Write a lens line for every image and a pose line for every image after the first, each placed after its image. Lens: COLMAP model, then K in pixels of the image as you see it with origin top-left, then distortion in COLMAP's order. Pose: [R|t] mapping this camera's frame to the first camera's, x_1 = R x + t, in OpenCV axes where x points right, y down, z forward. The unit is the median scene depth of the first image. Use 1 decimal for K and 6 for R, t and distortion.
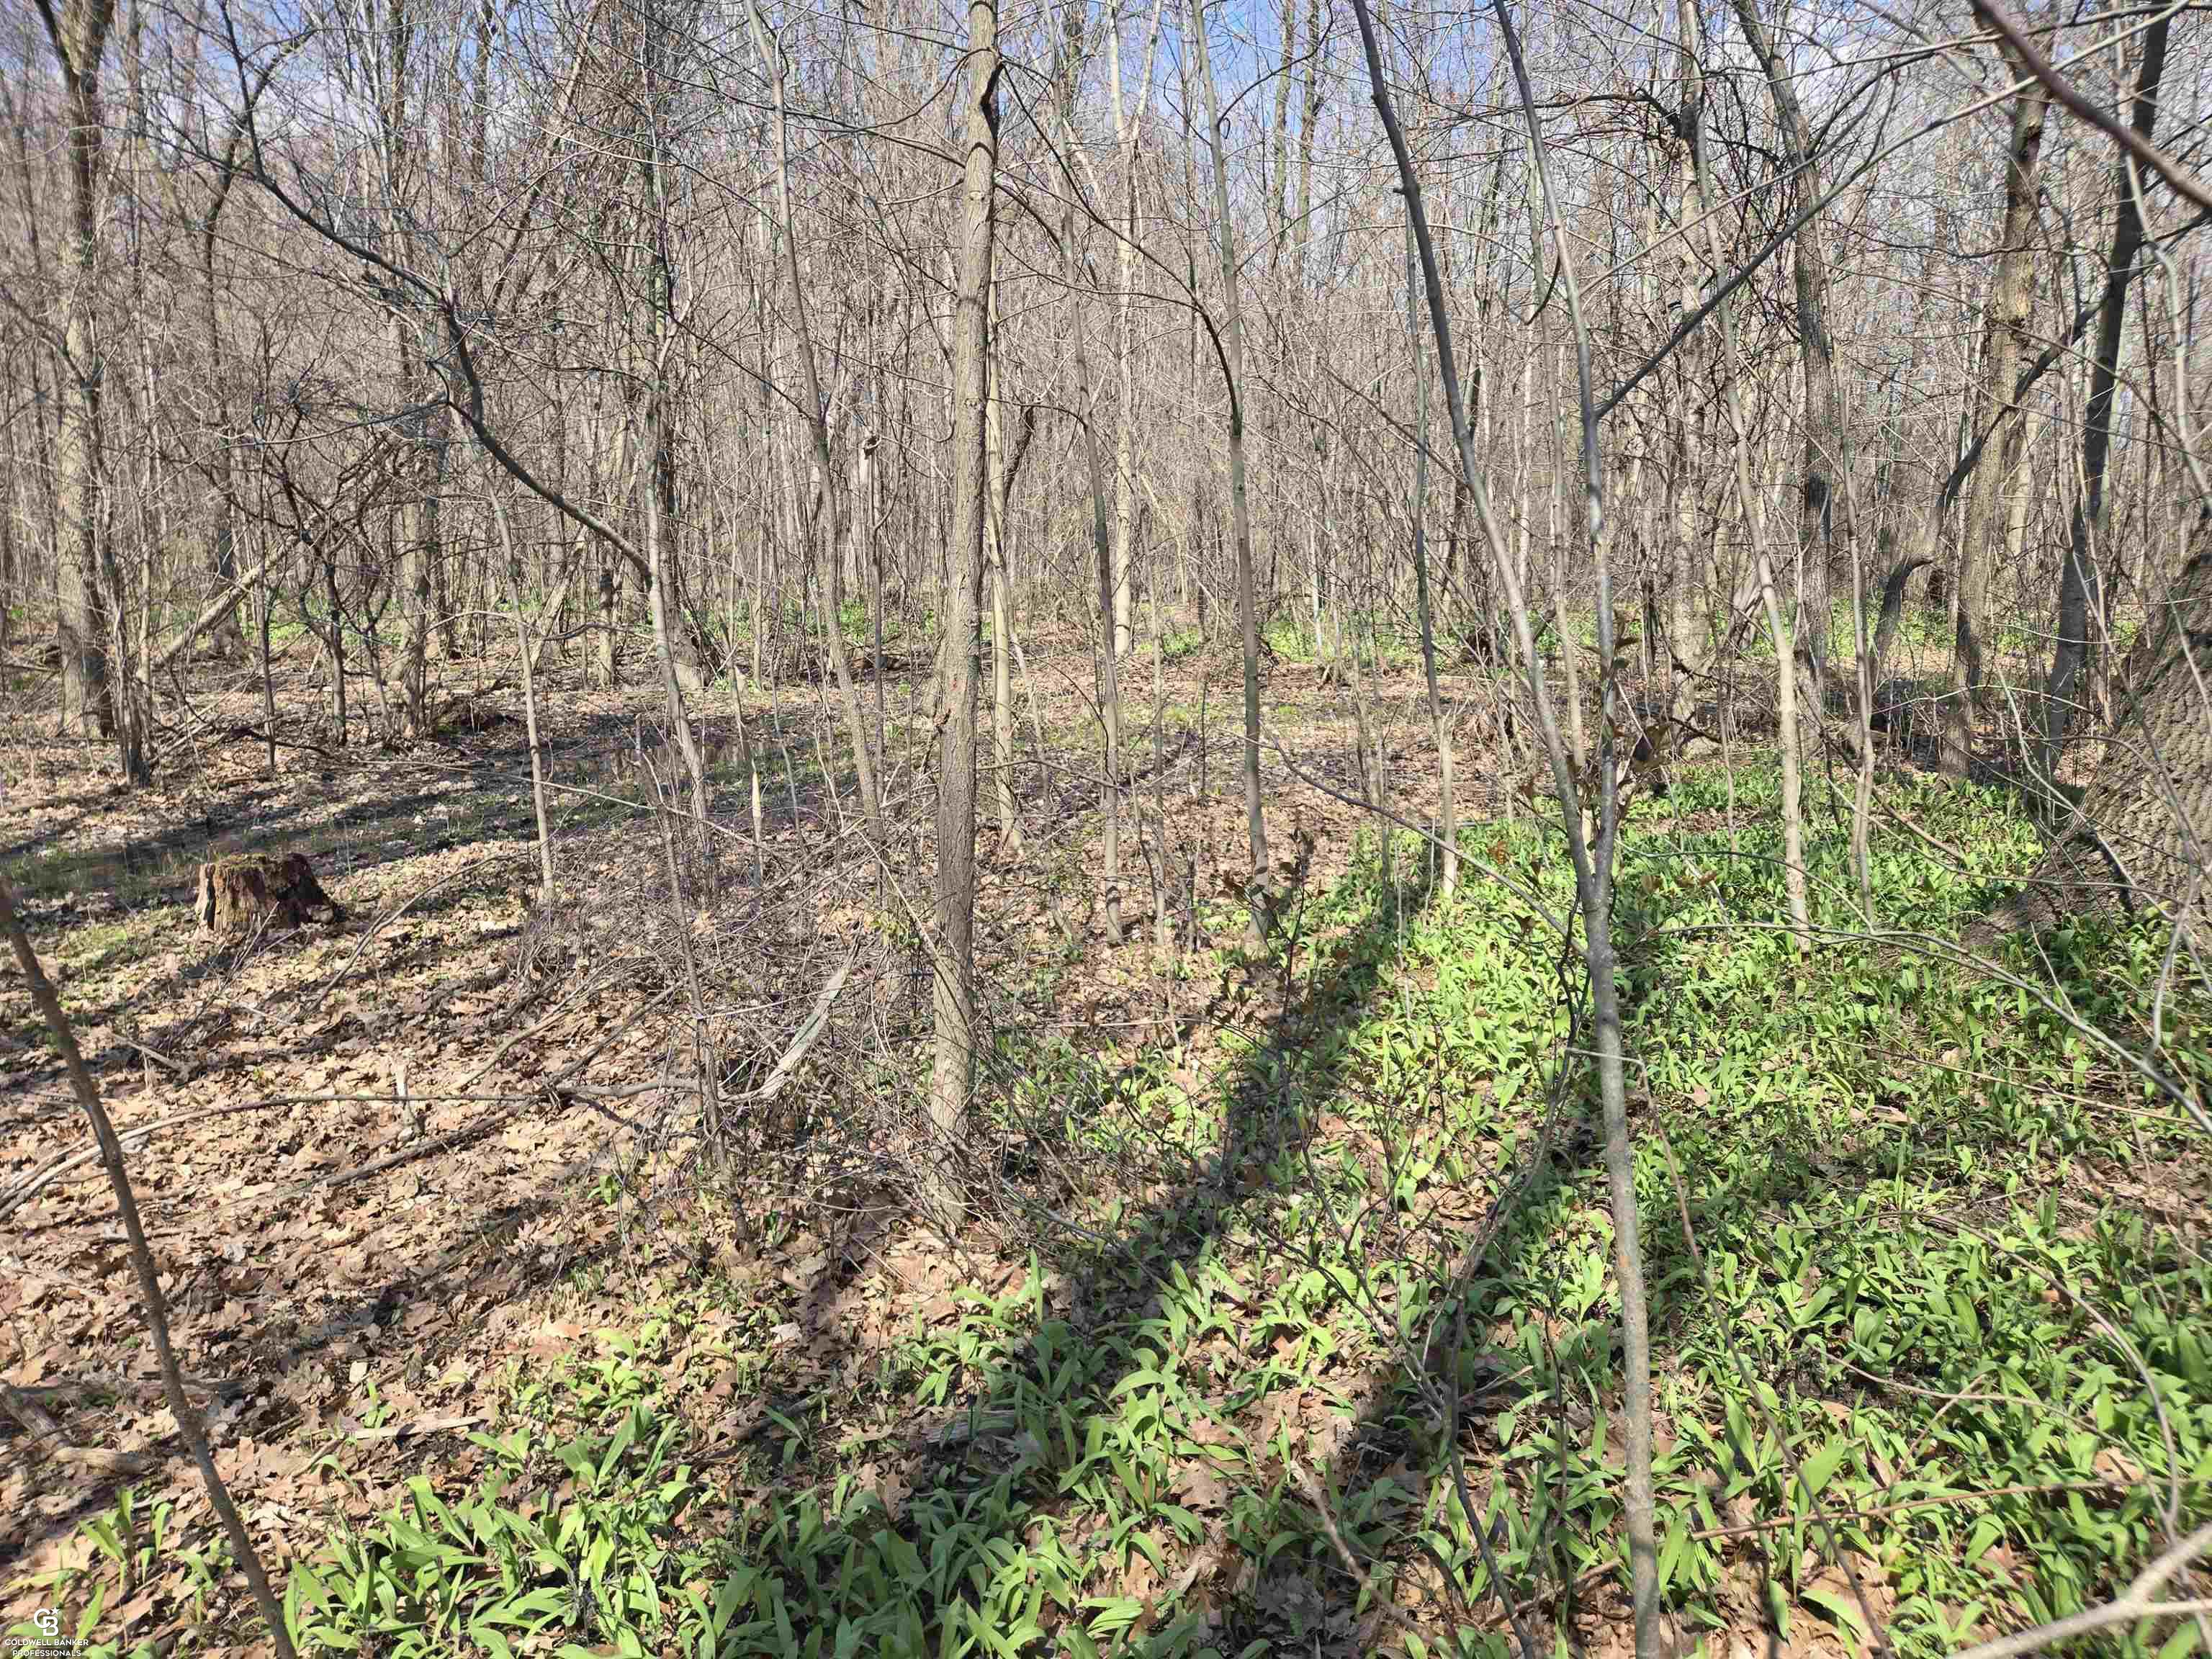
lens RADIAL K [[1448.5, 0, 1104.5], [0, 1448.5, 841.0], [0, 0, 1]] dist [0.034002, -0.046001]
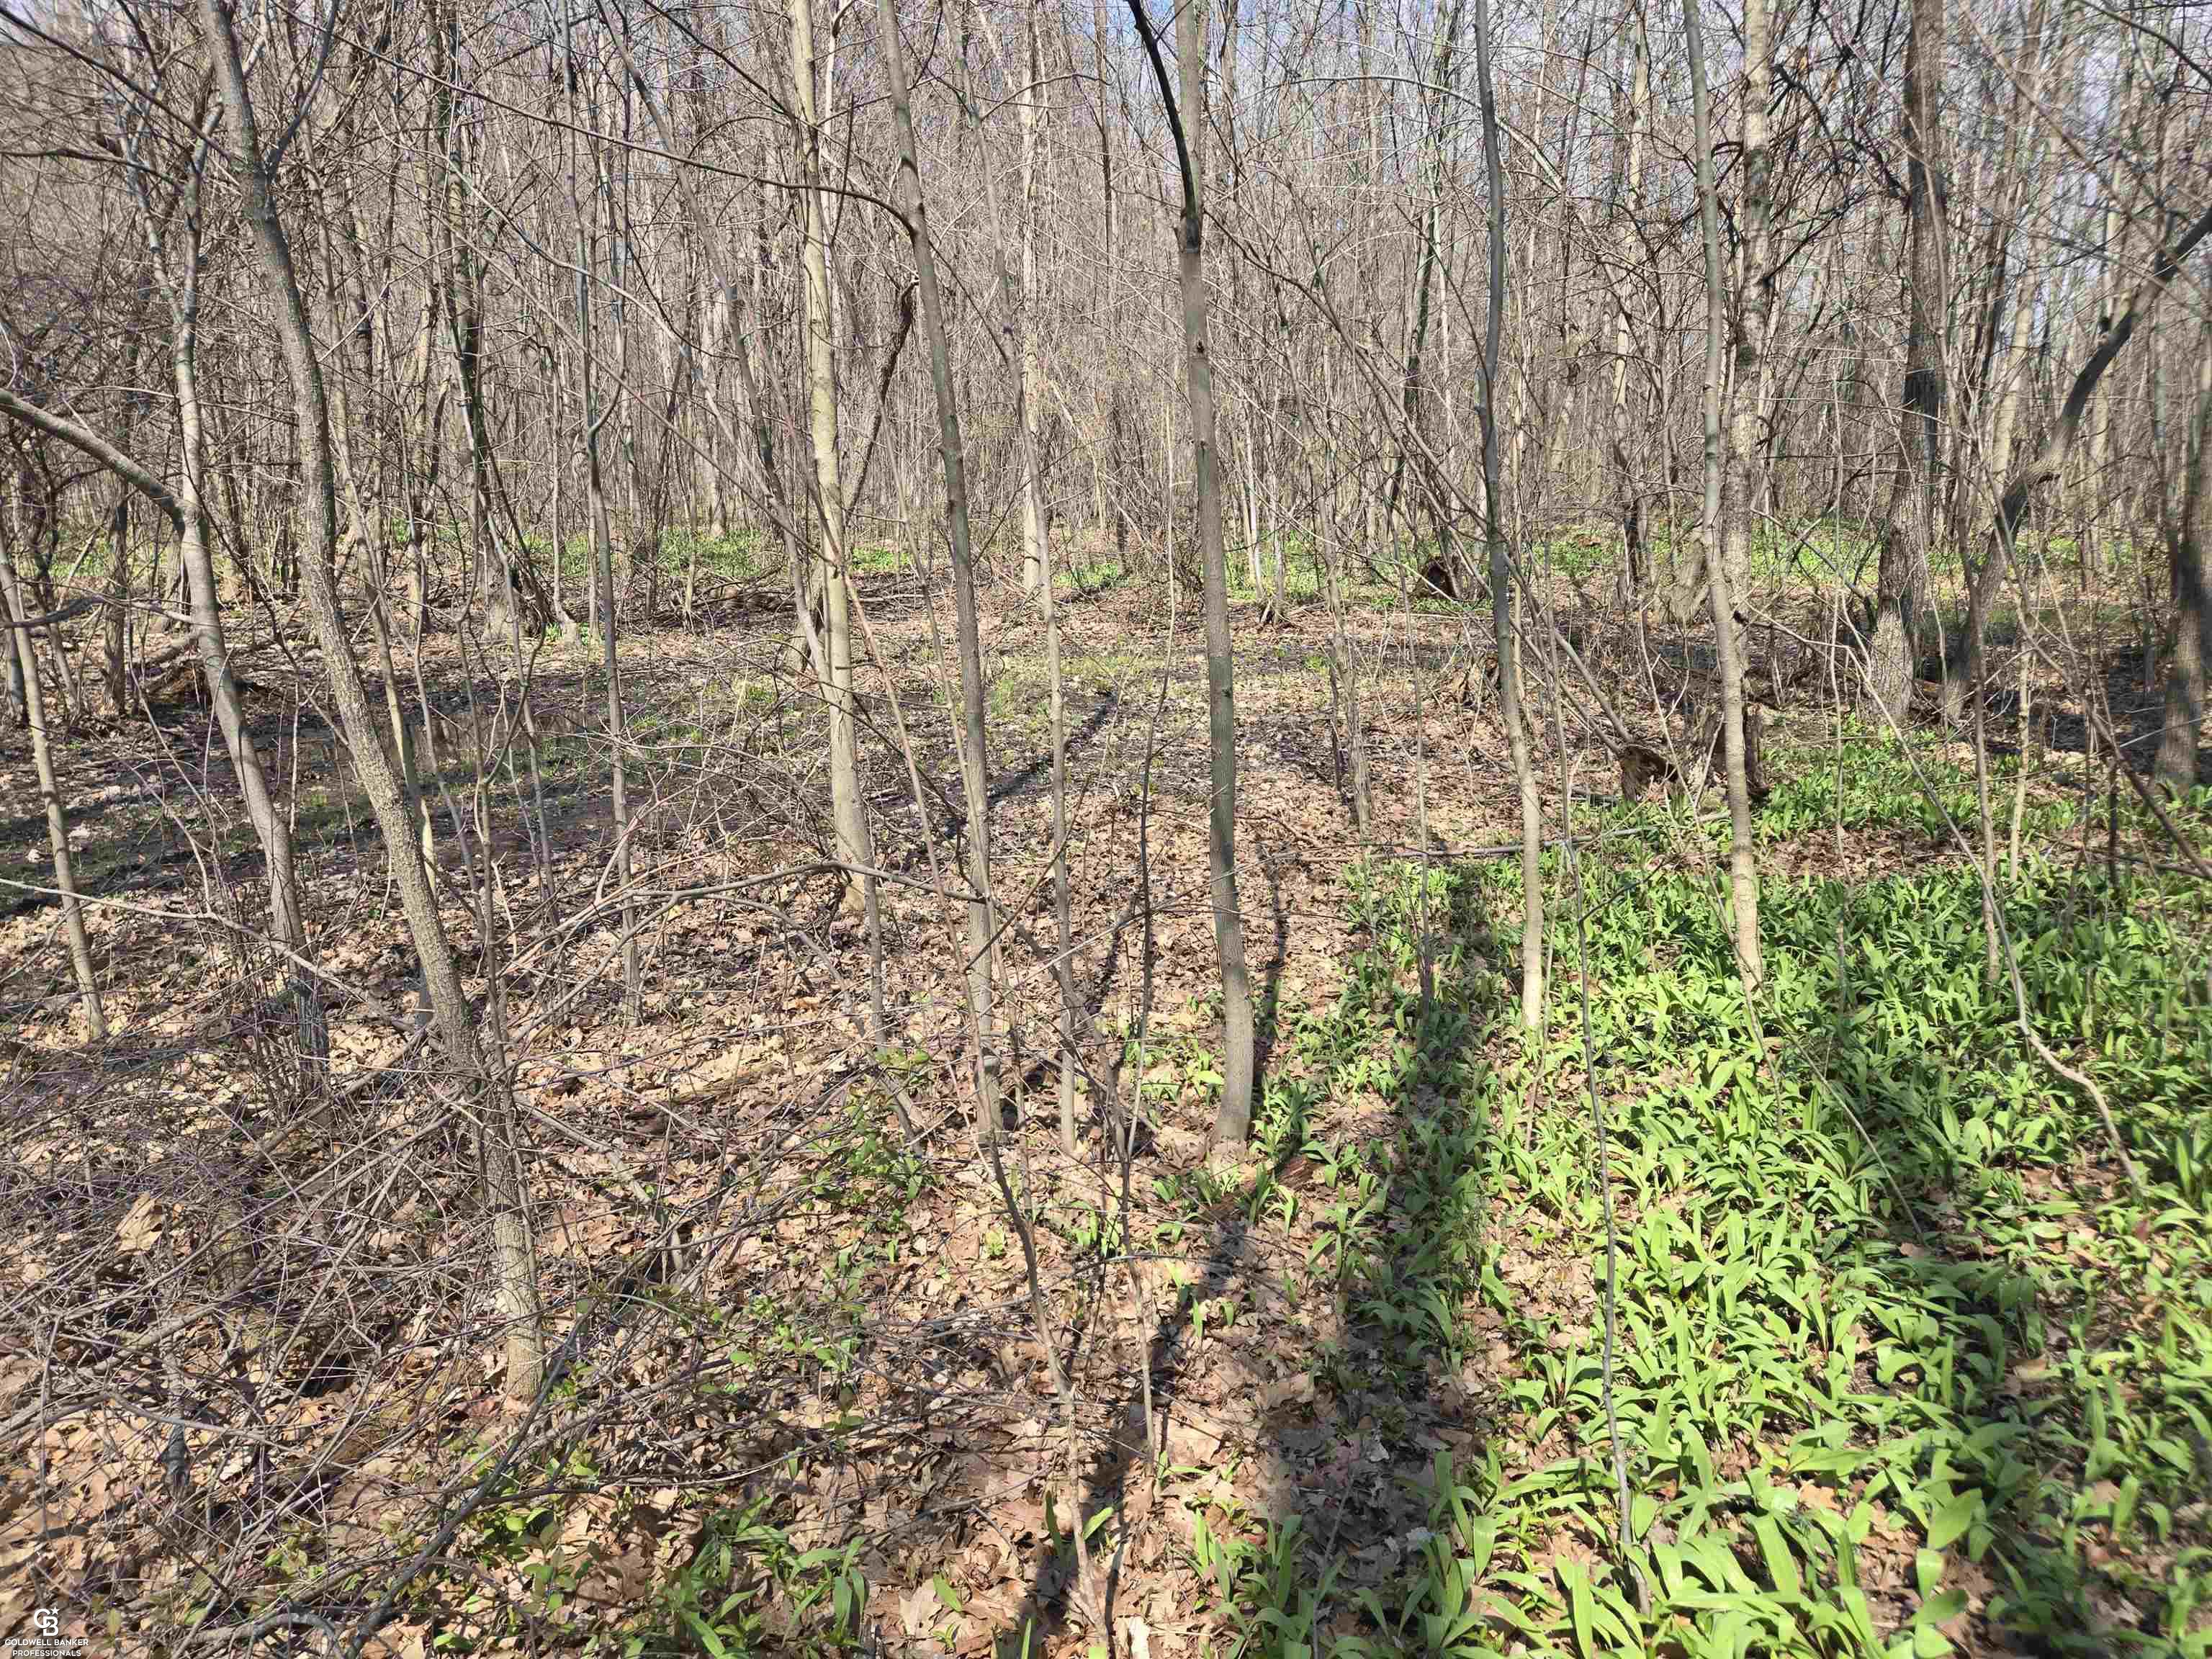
lens RADIAL K [[1448.5, 0, 1095.7], [0, 1448.5, 849.6], [0, 0, 1]] dist [0.034002, -0.046001]
pose [[0.998731, -0.017114, 0.047361, 0.008111], [0.014369, 0.998230, 0.057705, -0.027351], [-0.048265, -0.056951, 0.997210, 0.141591]]
